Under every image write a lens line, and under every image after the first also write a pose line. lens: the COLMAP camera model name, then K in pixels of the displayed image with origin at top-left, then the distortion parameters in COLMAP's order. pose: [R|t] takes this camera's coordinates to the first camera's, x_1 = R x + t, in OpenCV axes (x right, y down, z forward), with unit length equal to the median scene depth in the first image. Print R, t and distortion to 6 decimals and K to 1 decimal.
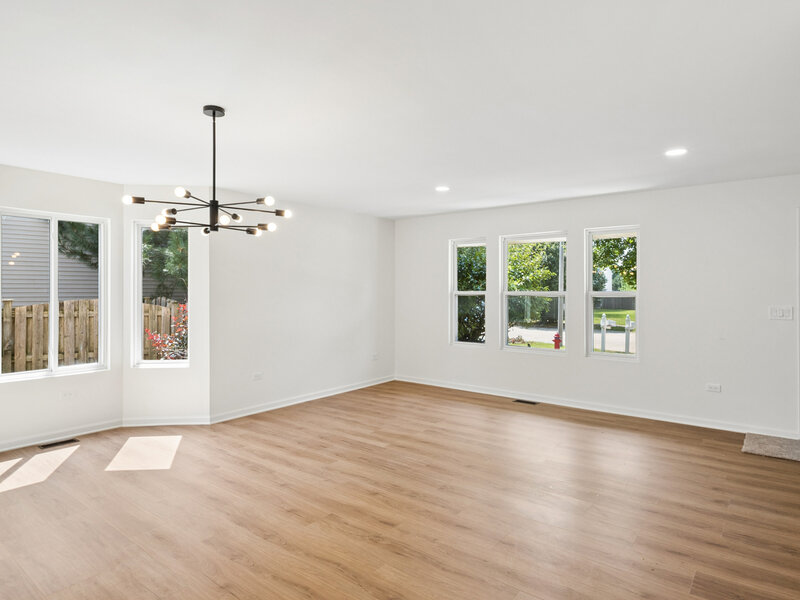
lens RADIAL K [[480.3, 0, 396.0], [0, 480.3, 297.6], [0, 0, 1]] dist [0.003238, -0.002626]
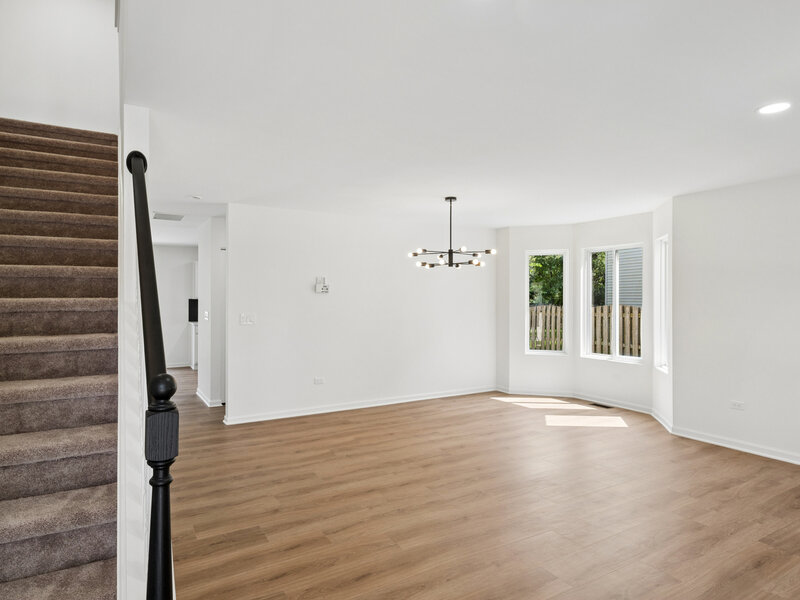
lens RADIAL K [[480.3, 0, 396.0], [0, 480.3, 297.6], [0, 0, 1]] dist [0.003238, -0.002626]
pose [[-0.343282, -0.004611, -0.939221, 1.347952], [-0.021329, 0.999768, 0.002888, -0.022886], [0.938990, 0.021024, -0.343301, 1.401239]]
